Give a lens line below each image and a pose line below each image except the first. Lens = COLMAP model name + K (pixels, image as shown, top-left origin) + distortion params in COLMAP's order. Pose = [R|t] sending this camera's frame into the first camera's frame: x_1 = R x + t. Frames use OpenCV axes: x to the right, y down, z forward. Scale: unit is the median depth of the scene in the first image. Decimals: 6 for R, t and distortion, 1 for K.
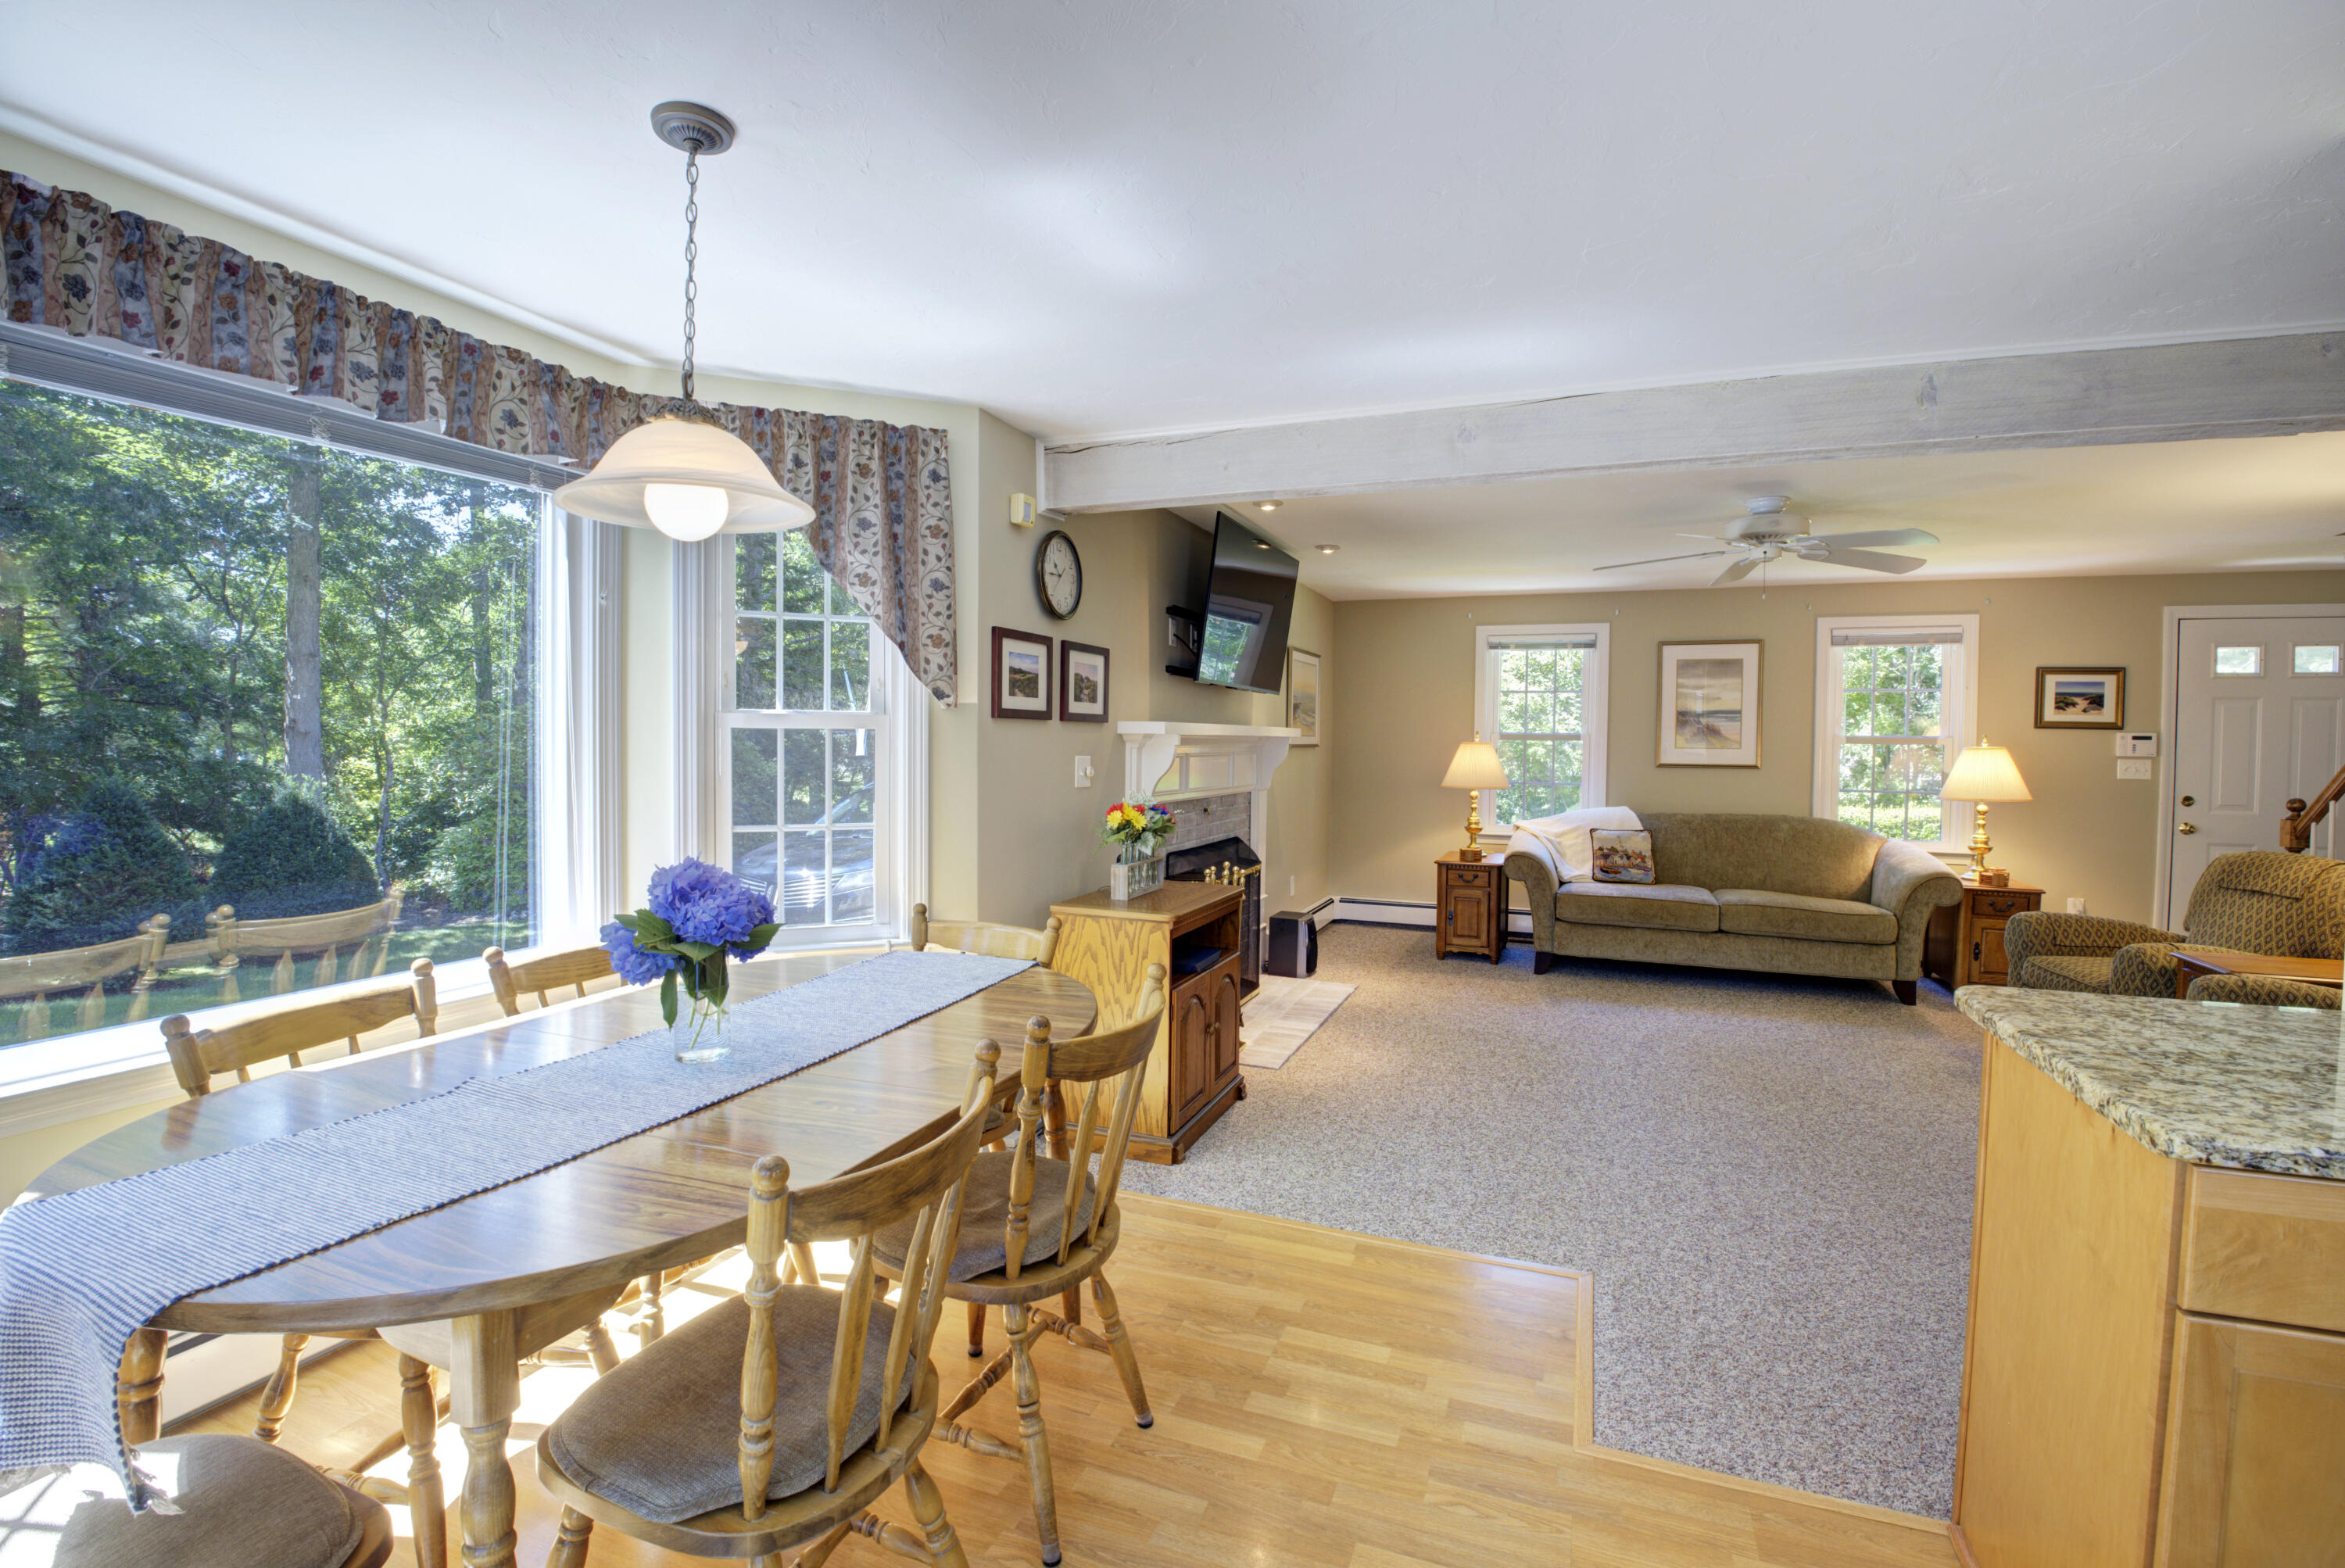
lens RADIAL K [[1037.5, 0, 1181.9], [0, 1037.5, 767.4], [0, 0, 1]] dist [-0.027069, -0.005257]
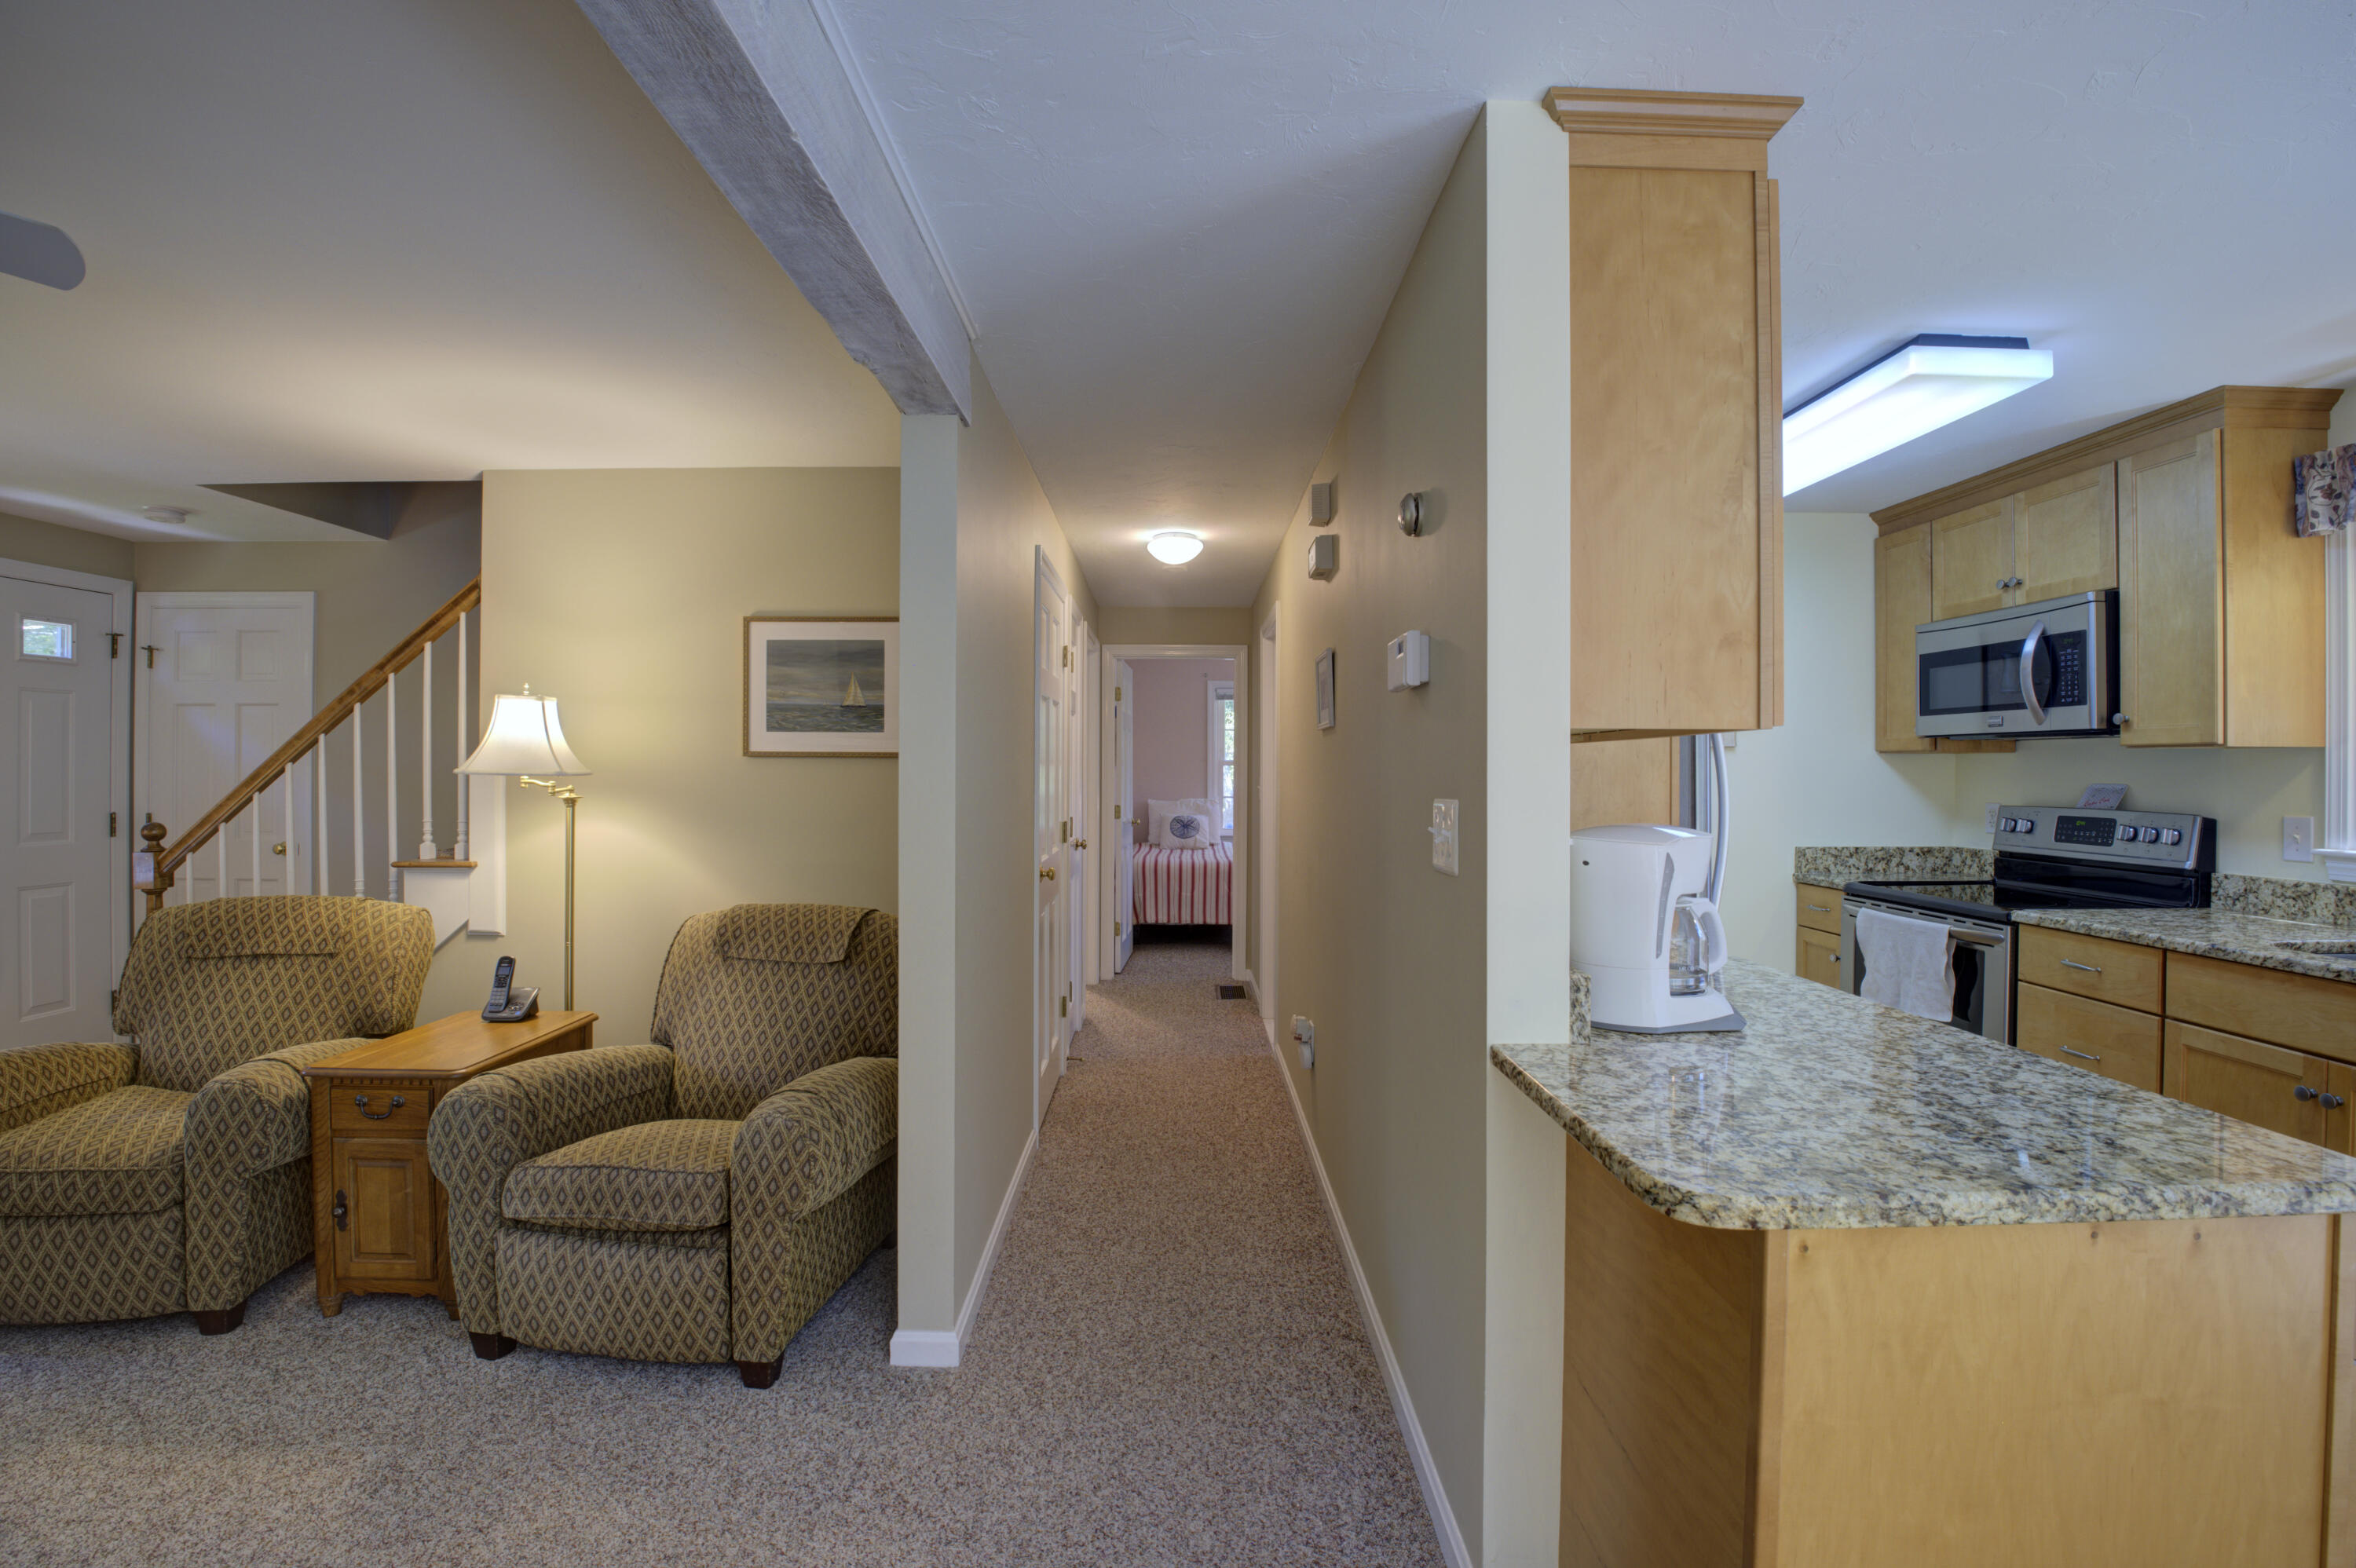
lens RADIAL K [[1033.9, 0, 1184.5], [0, 1033.9, 770.1], [0, 0, 1]] dist [-0.031149, -0.002534]
pose [[-0.371848, -0.013949, 0.928189, 0.119757], [0.015824, 0.999647, 0.021362, -0.010917], [-0.928159, 0.022631, -0.371496, 0.491563]]
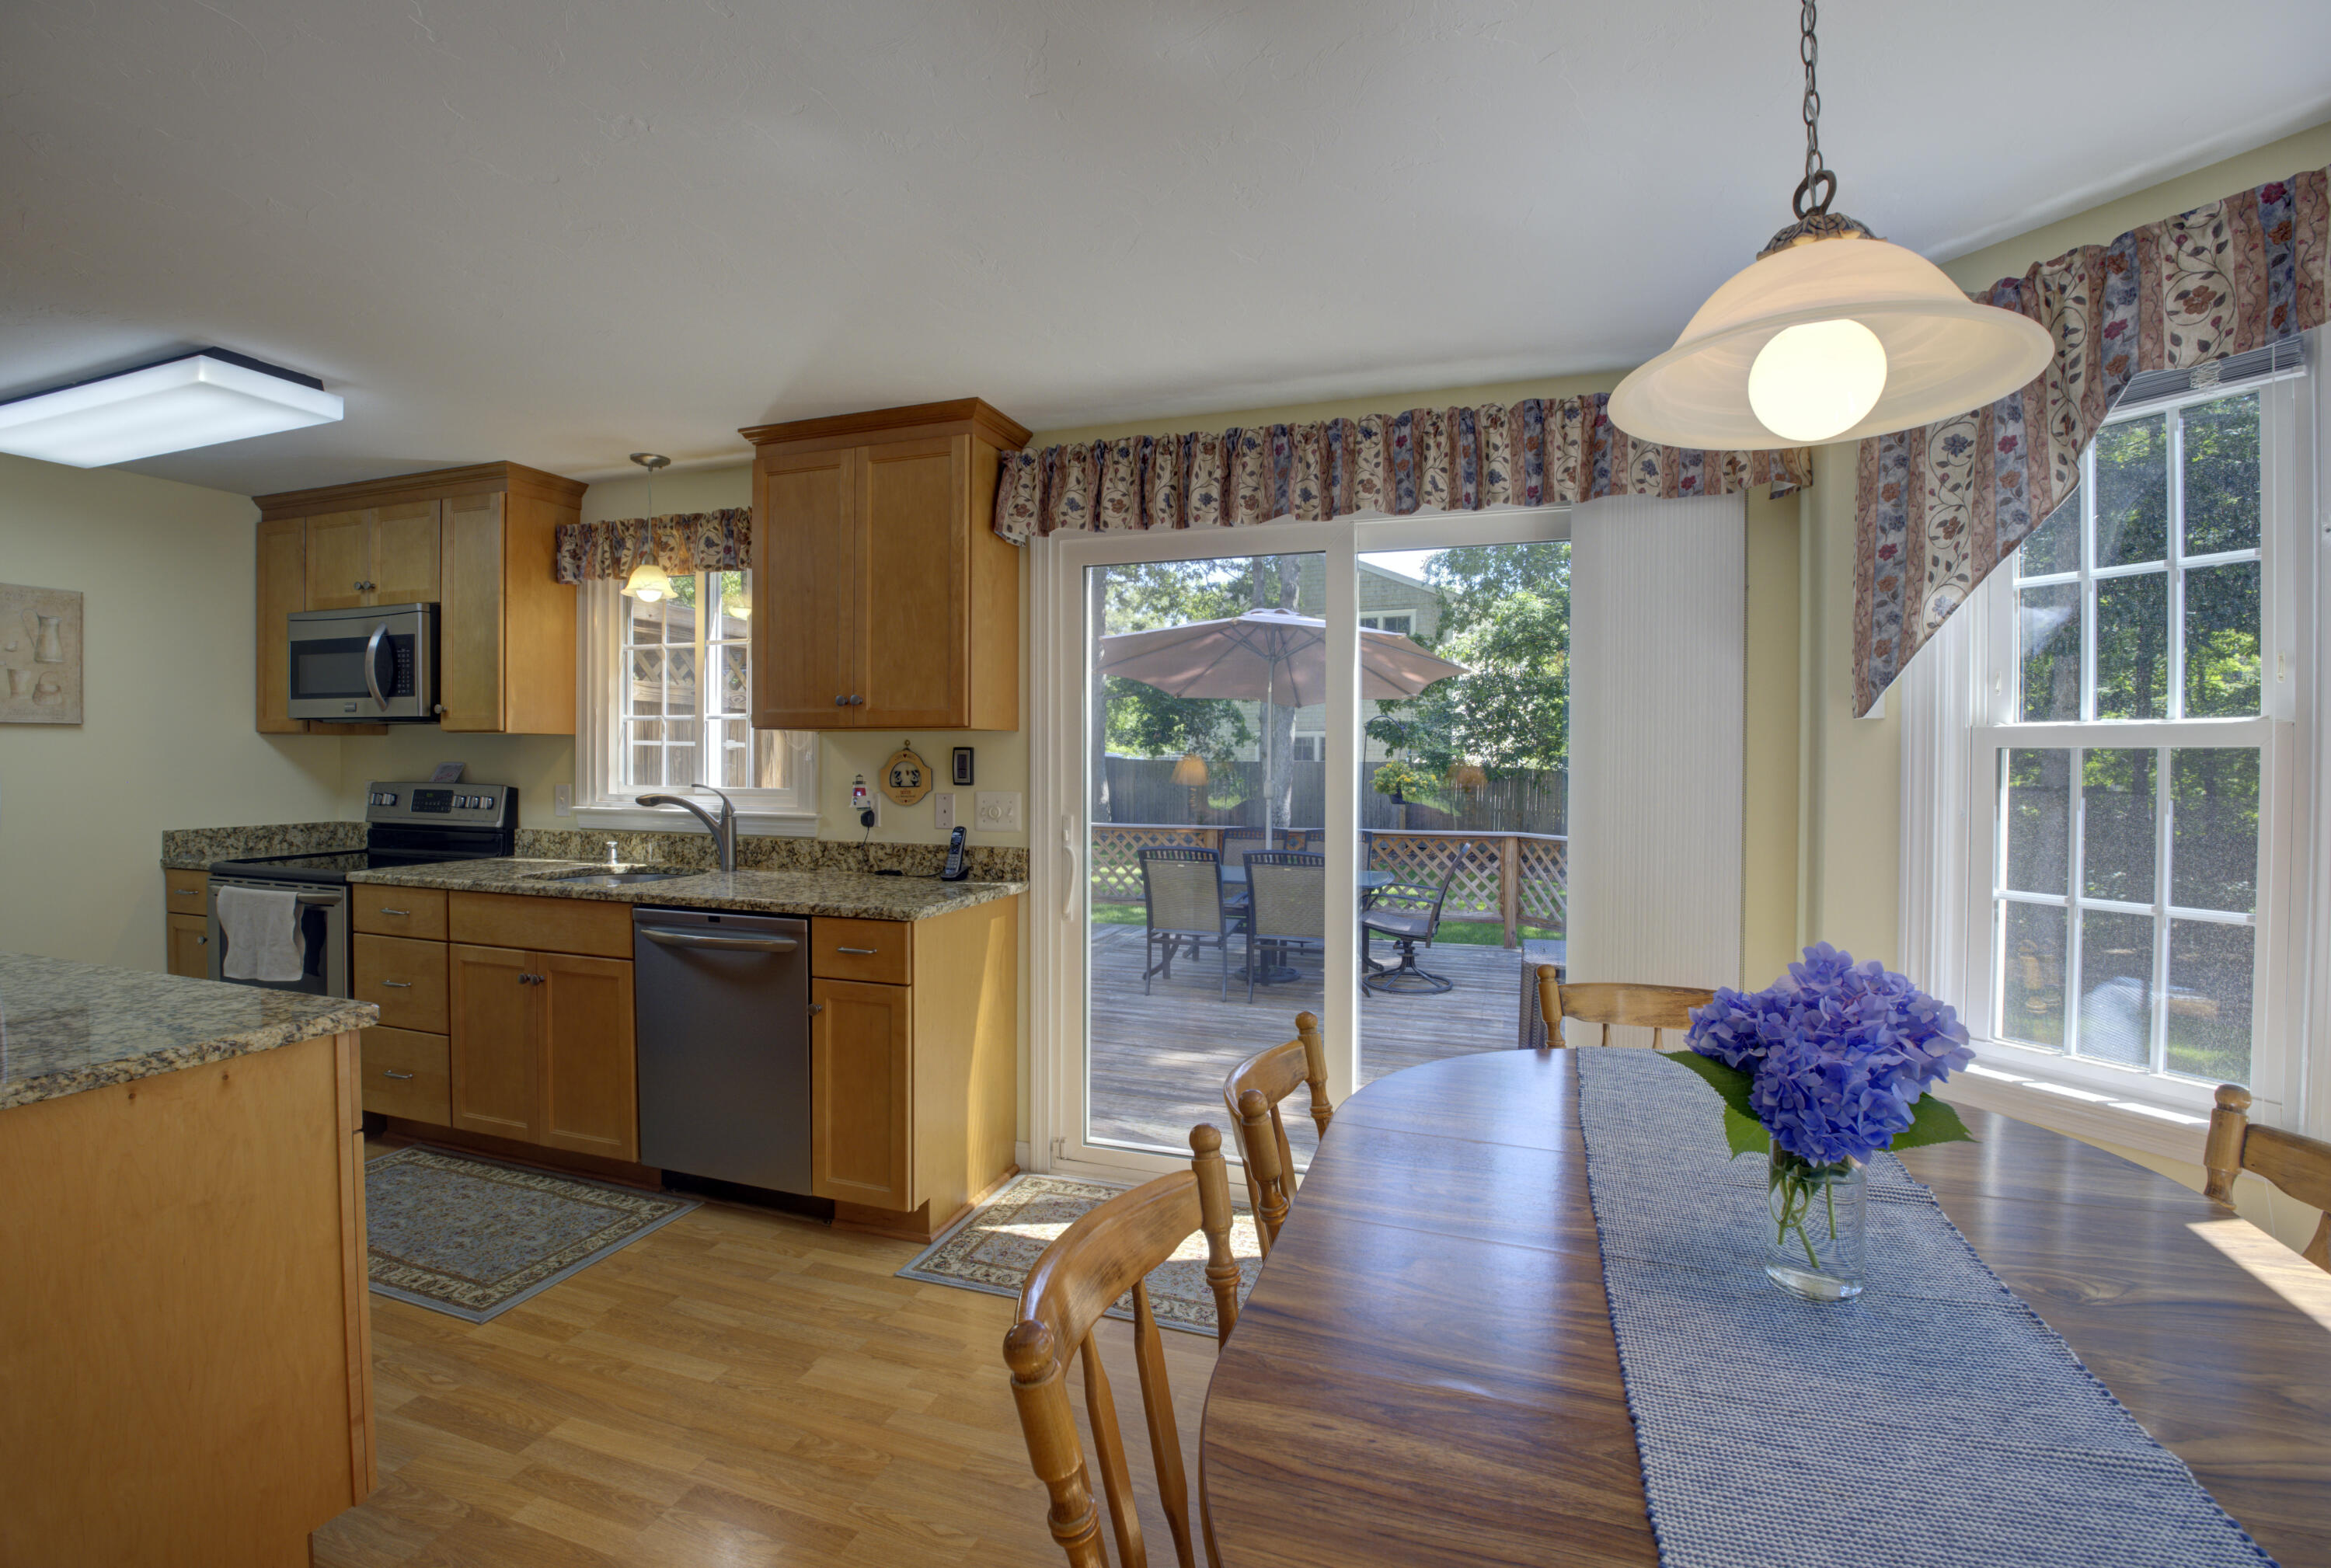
lens RADIAL K [[1031.3, 0, 1154.8], [0, 1031.3, 767.2], [0, 0, 1]] dist [-0.027069, -0.005257]
pose [[-0.999120, -0.014847, -0.039234, -0.018789], [-0.016238, 0.999242, 0.035383, -0.011903], [0.038678, 0.035989, -0.998603, 0.519904]]
